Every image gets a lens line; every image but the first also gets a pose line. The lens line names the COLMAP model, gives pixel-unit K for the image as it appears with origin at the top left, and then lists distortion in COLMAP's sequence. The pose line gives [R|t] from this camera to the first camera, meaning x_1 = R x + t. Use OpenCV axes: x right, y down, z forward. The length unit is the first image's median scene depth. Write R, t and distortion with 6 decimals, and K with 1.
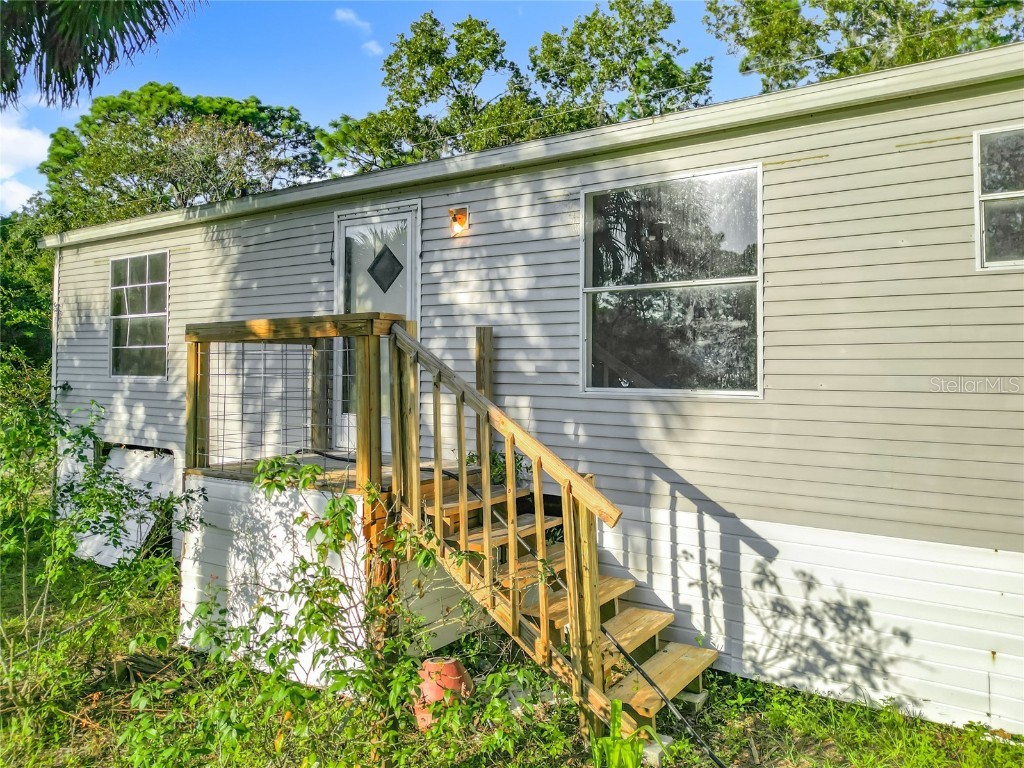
lens RADIAL K [[745.7, 0, 508.4], [0, 745.7, 338.9], [0, 0, 1]] dist [0.033682, -0.000215]
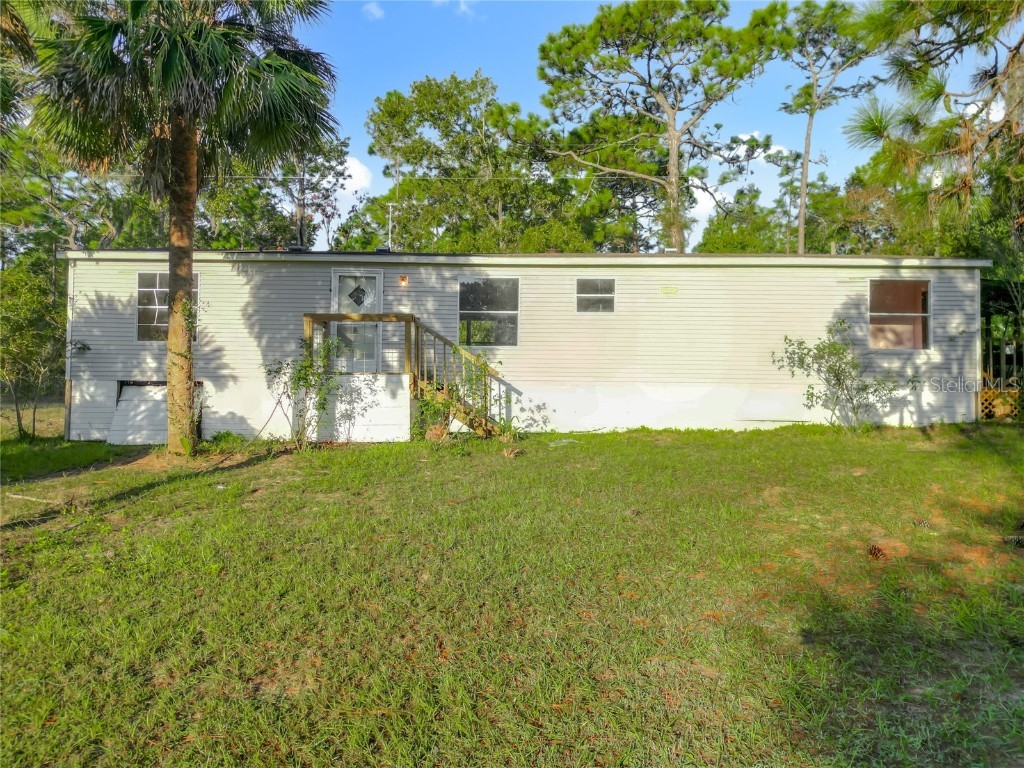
lens RADIAL K [[736.3, 0, 516.8], [0, 736.3, 386.8], [0, 0, 1]] dist [0.021009, -0.003533]
pose [[0.824694, 0.014376, 0.565396, -1.222221], [-0.028687, 0.999453, 0.016431, 0.159959], [-0.564851, -0.029770, 0.824656, -1.367754]]
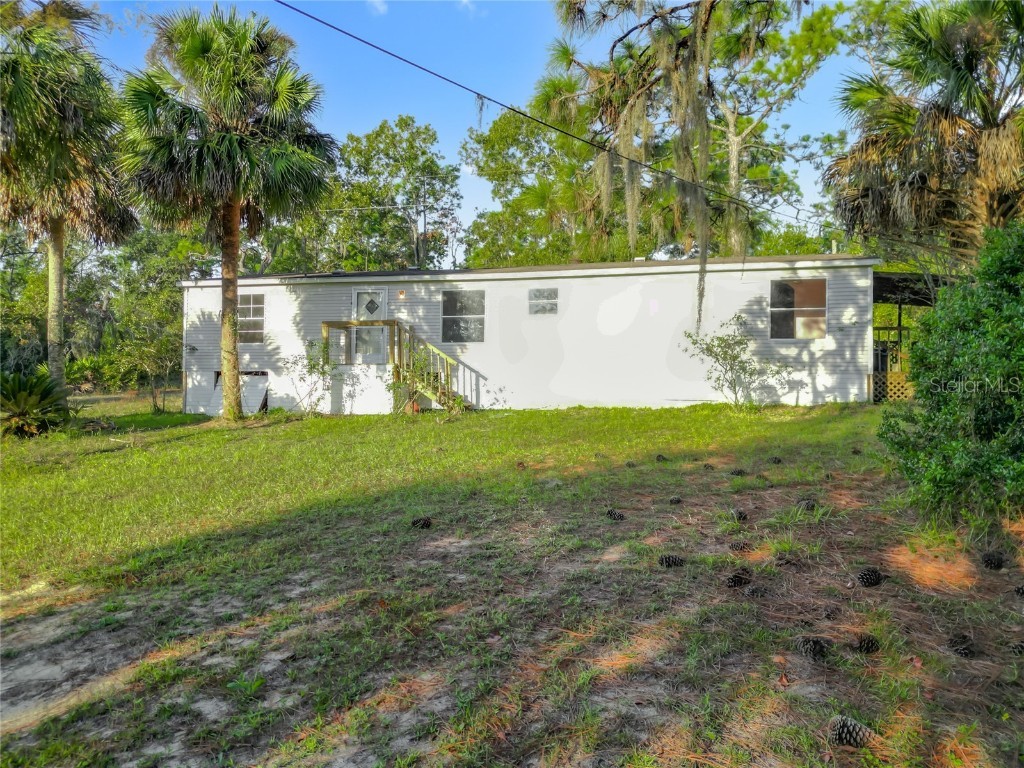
lens RADIAL K [[723.1, 0, 512.0], [0, 723.1, 384.0], [0, 0, 1]] dist [0.074626, -0.080441]
pose [[0.937934, 0.011026, 0.346638, -0.767443], [-0.019864, 0.999562, 0.021955, 0.174684], [-0.346244, -0.027478, 0.937742, -2.374045]]
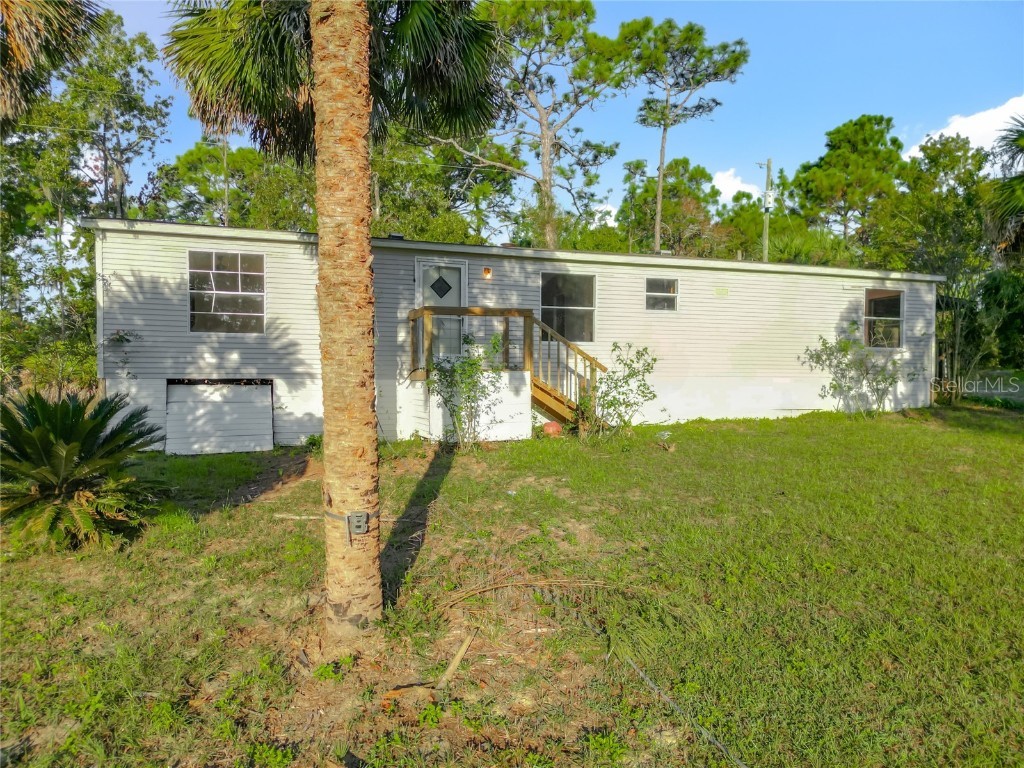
lens RADIAL K [[726.8, 0, 493.9], [0, 726.8, 431.4], [0, 0, 1]] dist [0.009864, -0.000774]
pose [[0.585629, -0.051057, 0.808970, -2.116891], [-0.025569, 0.996354, 0.081393, 0.175207], [-0.810176, -0.068350, 0.582188, -0.462180]]
